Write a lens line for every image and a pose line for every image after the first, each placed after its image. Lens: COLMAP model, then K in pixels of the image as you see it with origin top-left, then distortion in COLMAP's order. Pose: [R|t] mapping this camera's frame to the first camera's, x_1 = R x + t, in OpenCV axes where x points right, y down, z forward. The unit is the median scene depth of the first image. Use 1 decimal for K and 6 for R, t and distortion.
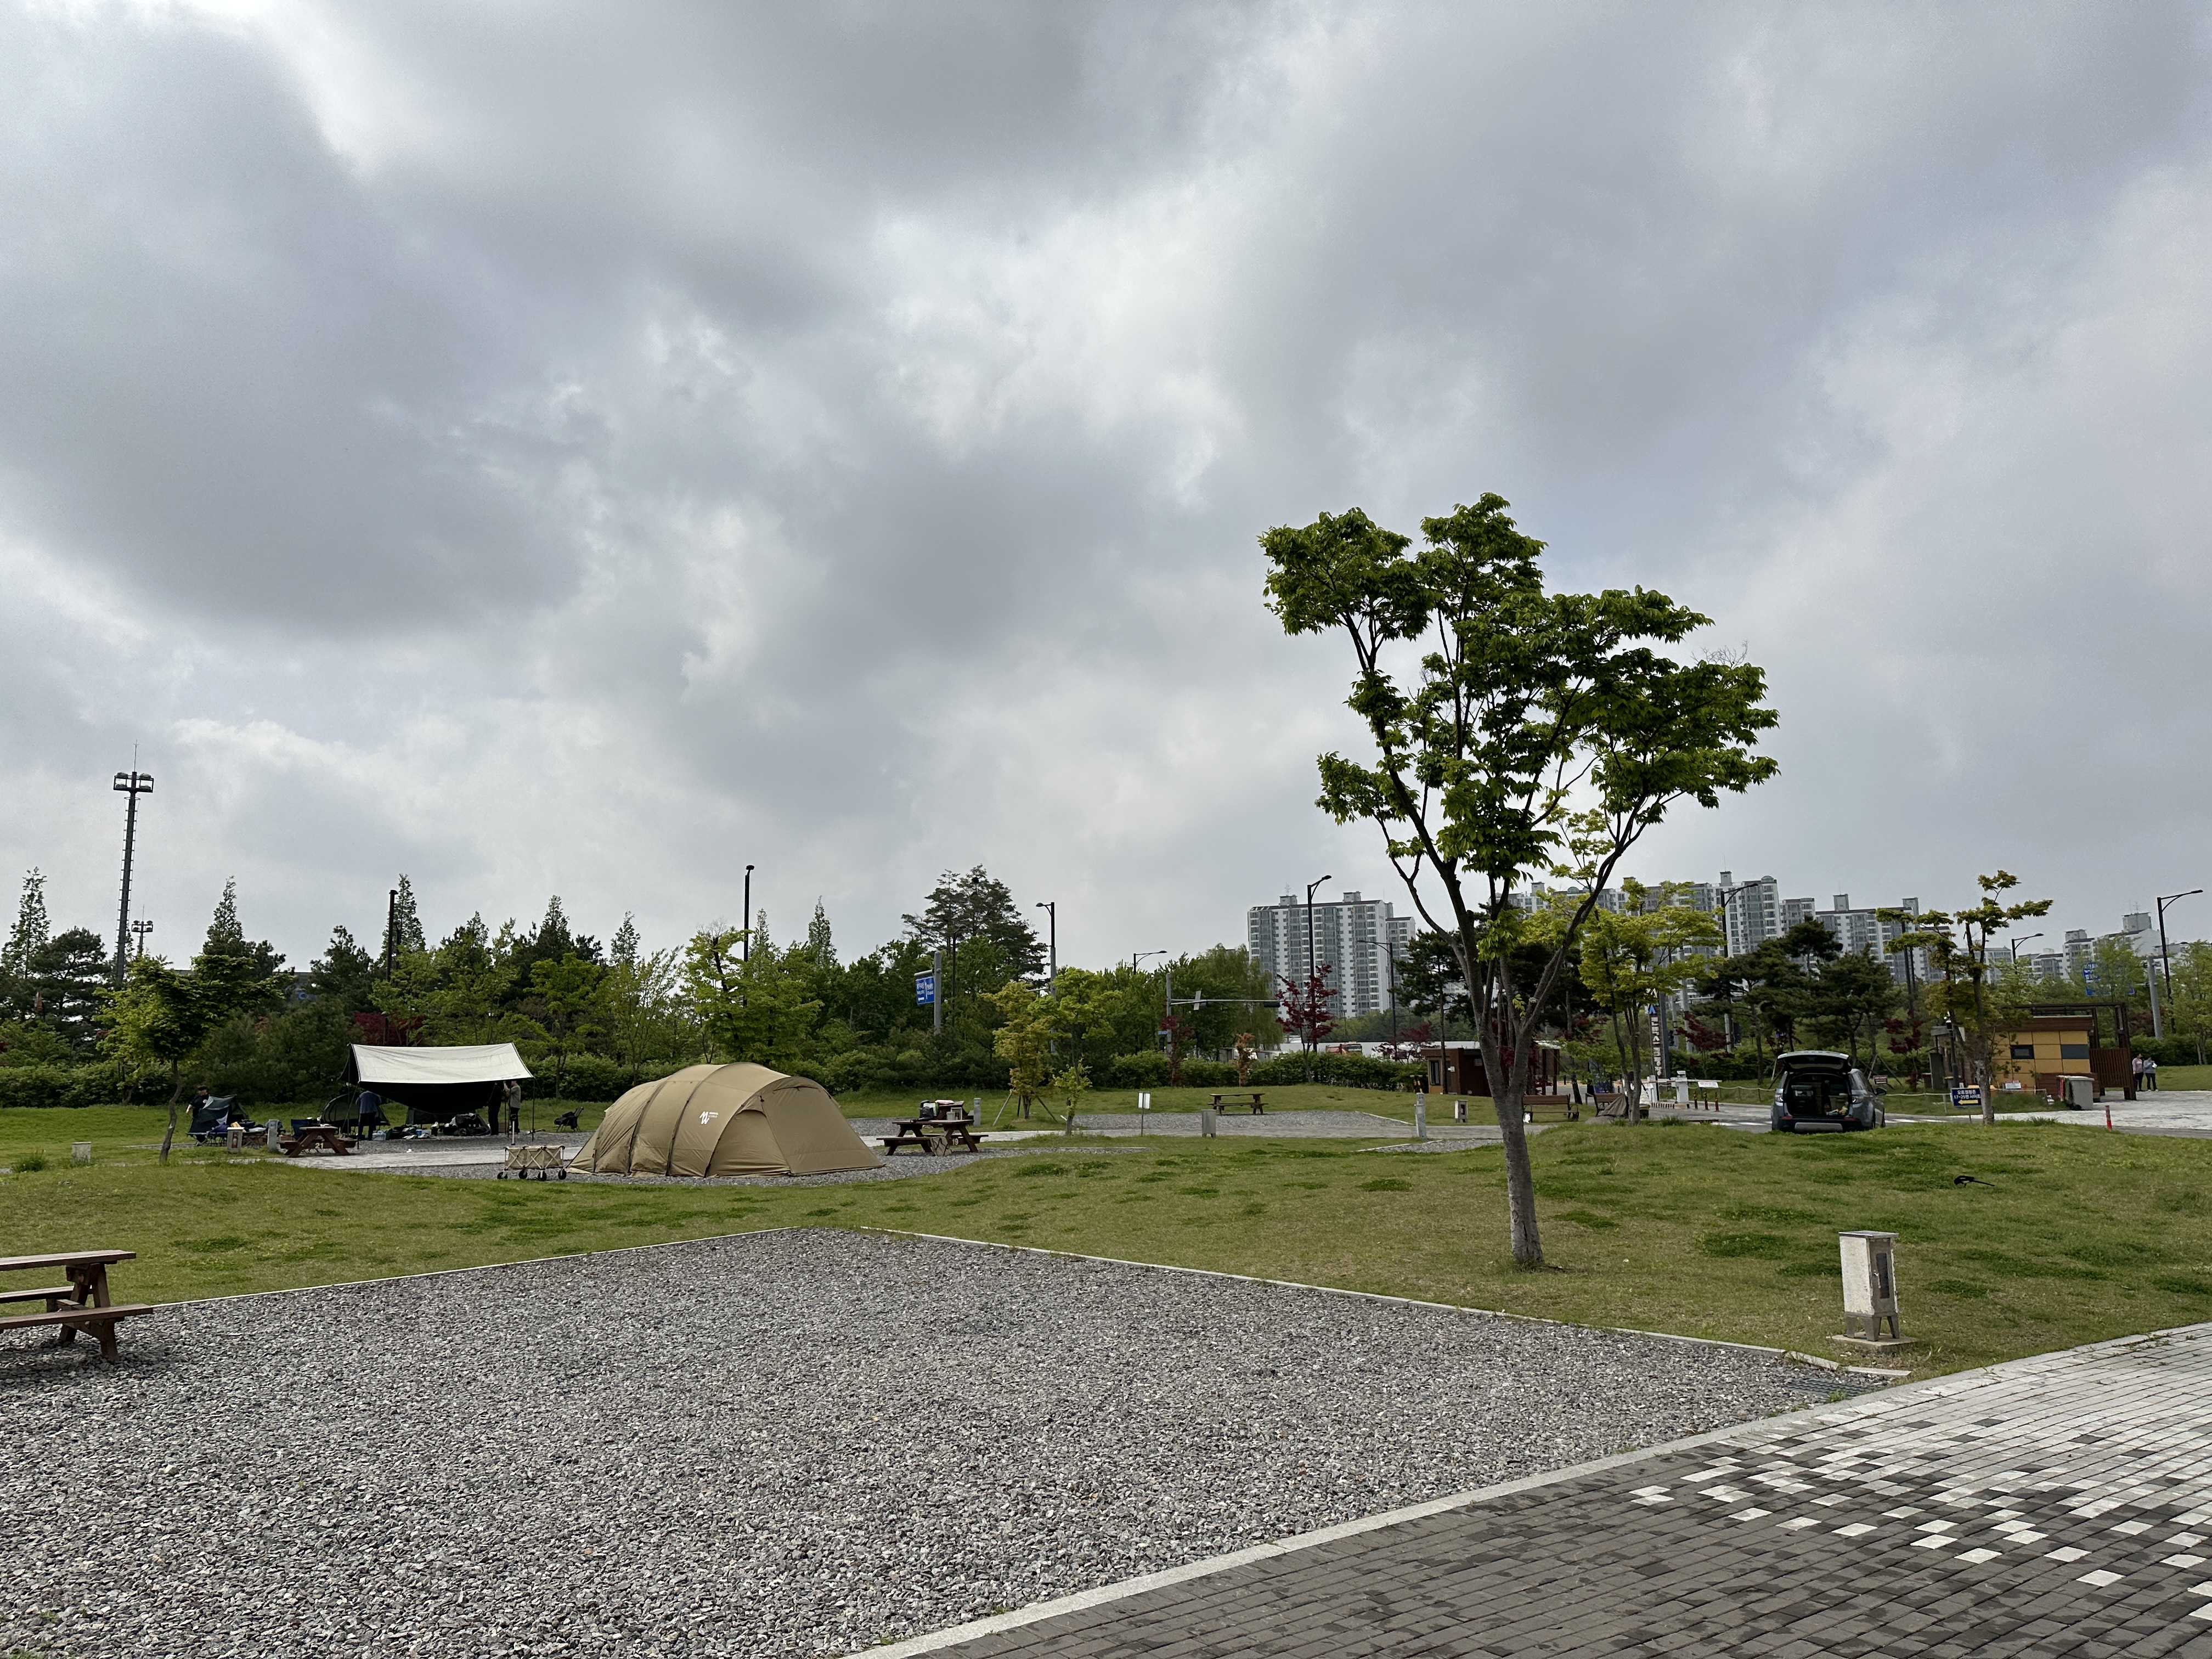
lens RADIAL K [[1572.0, 0, 1117.3], [0, 1572.0, 820.2], [0, 0, 1]] dist [0.065268, -0.010824]
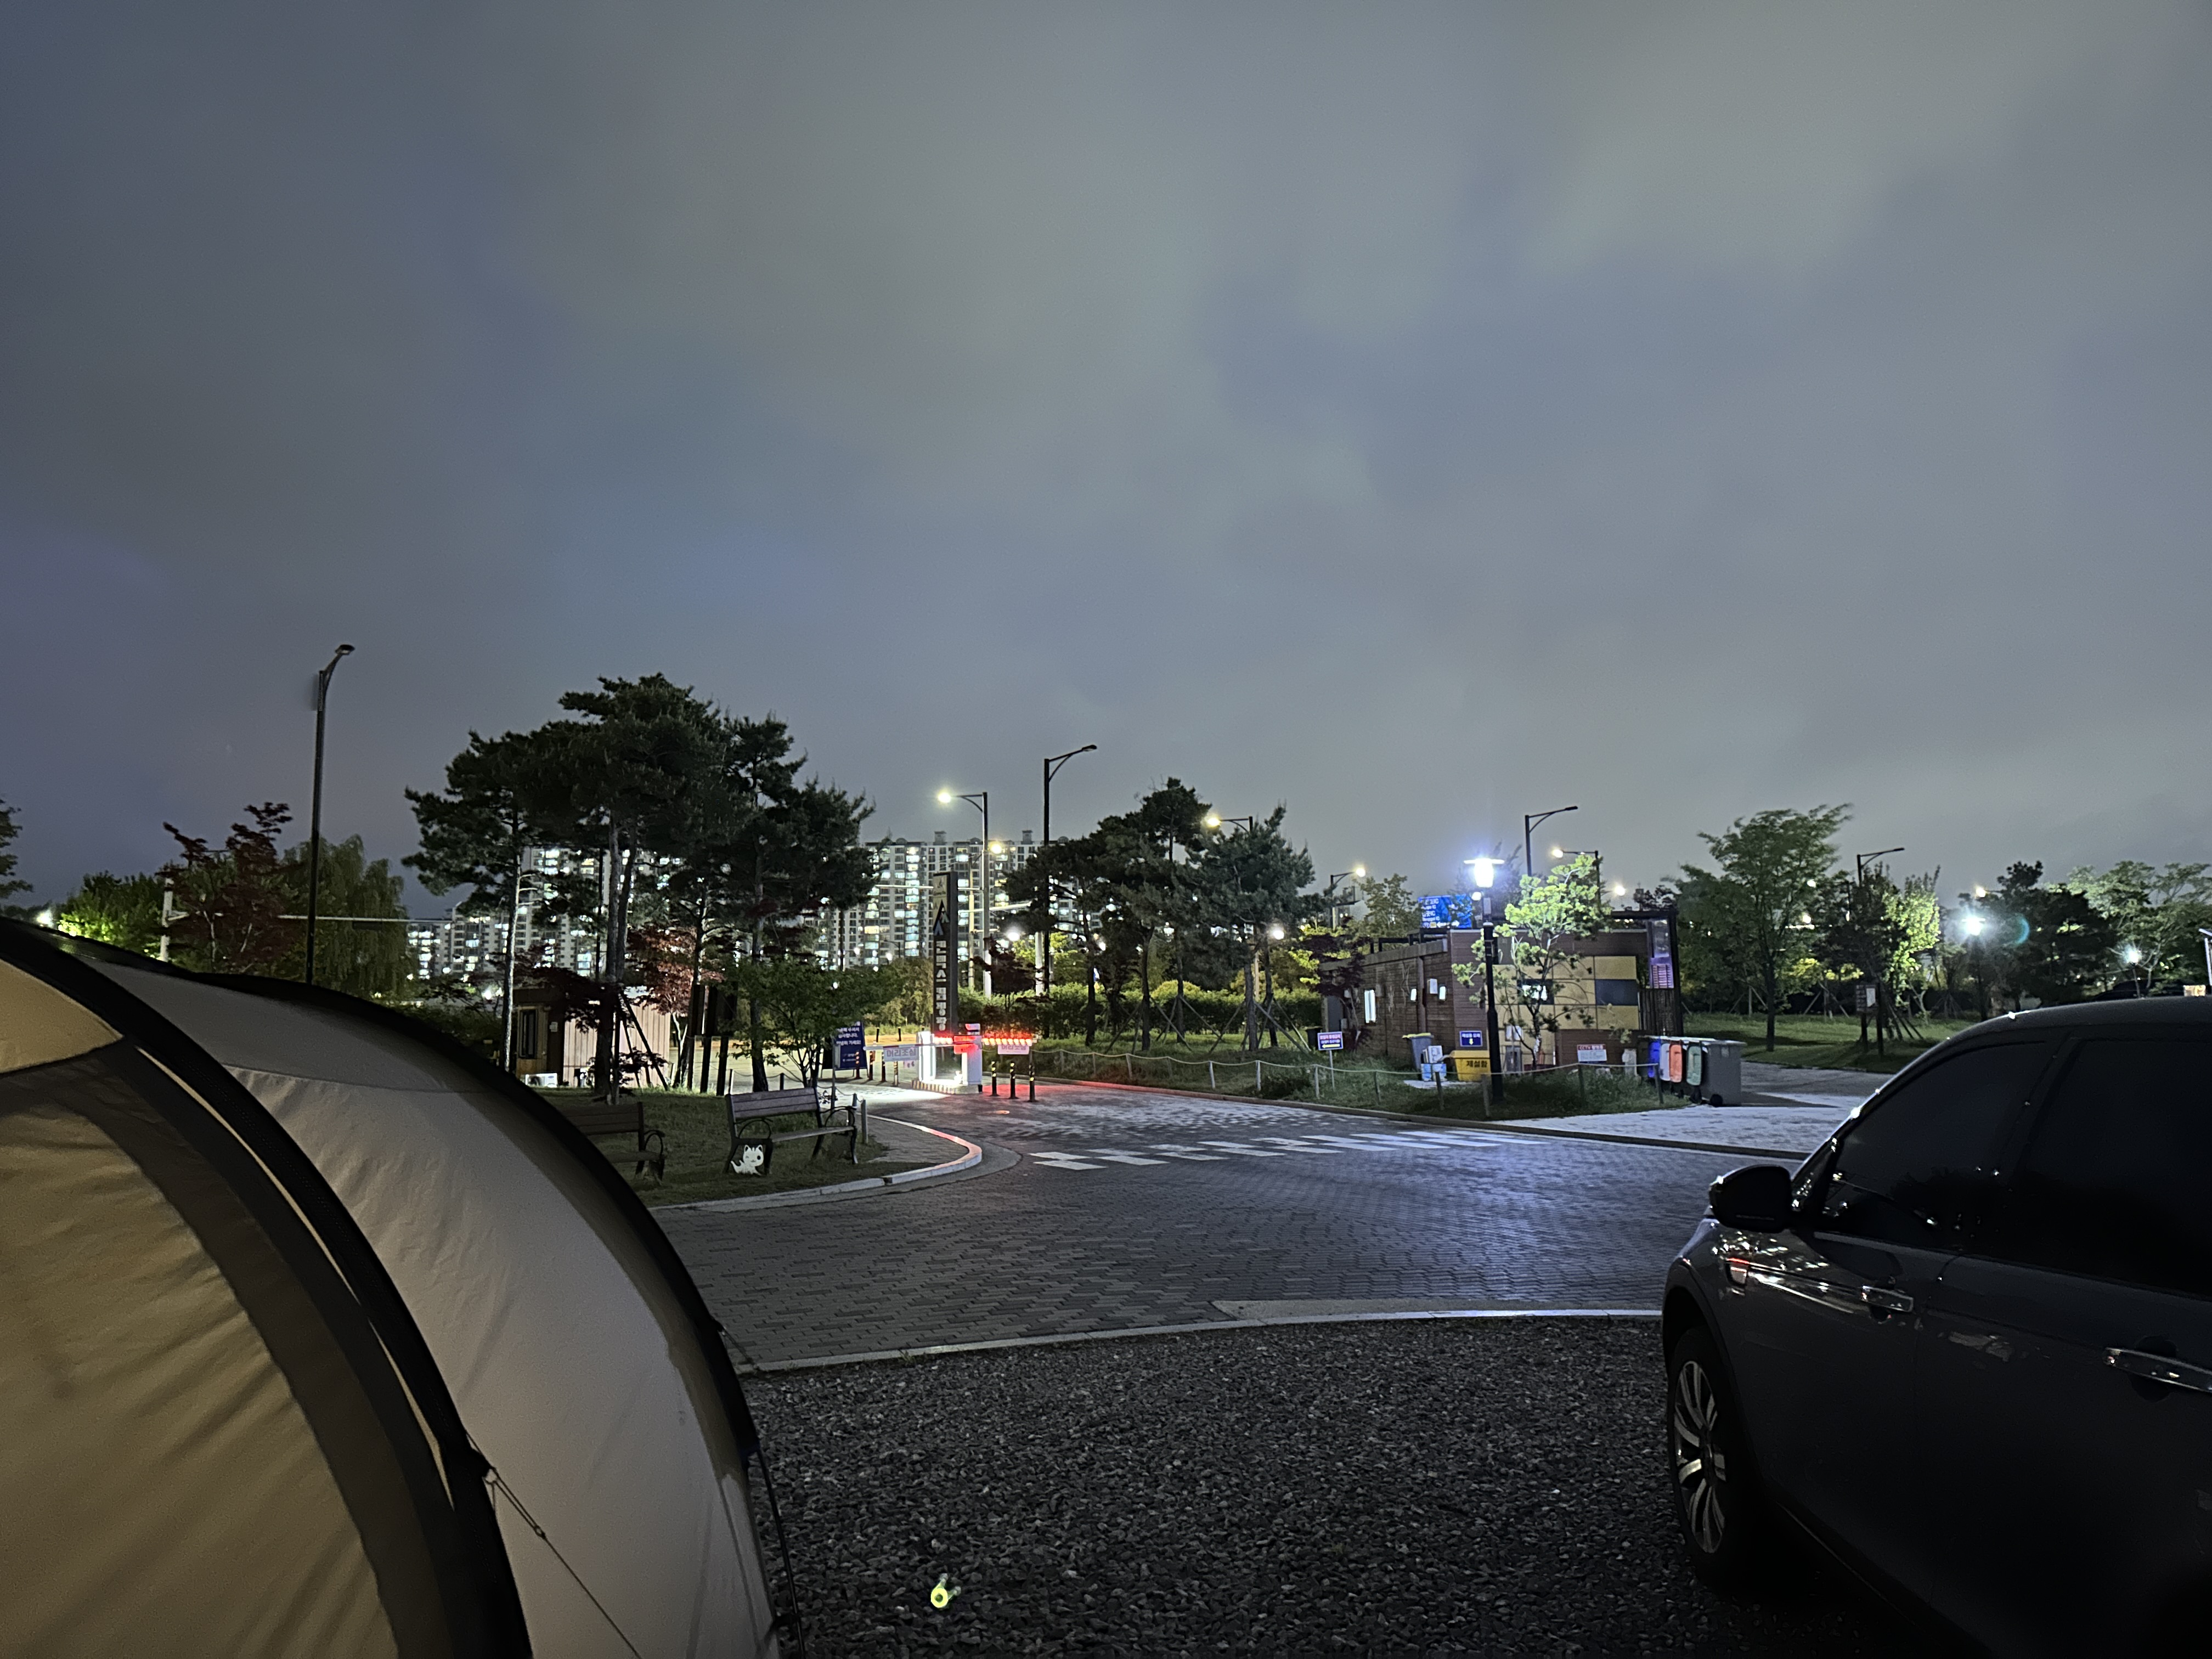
lens RADIAL K [[1572.0, 0, 1115.4], [0, 1572.0, 832.8], [0, 0, 1]] dist [0.065268, -0.010824]
pose [[0.911405, 0.057194, 0.407517, 0.142107], [-0.072450, 0.997127, 0.022091, 0.061975], [-0.405082, -0.049659, 0.912931, 0.394872]]
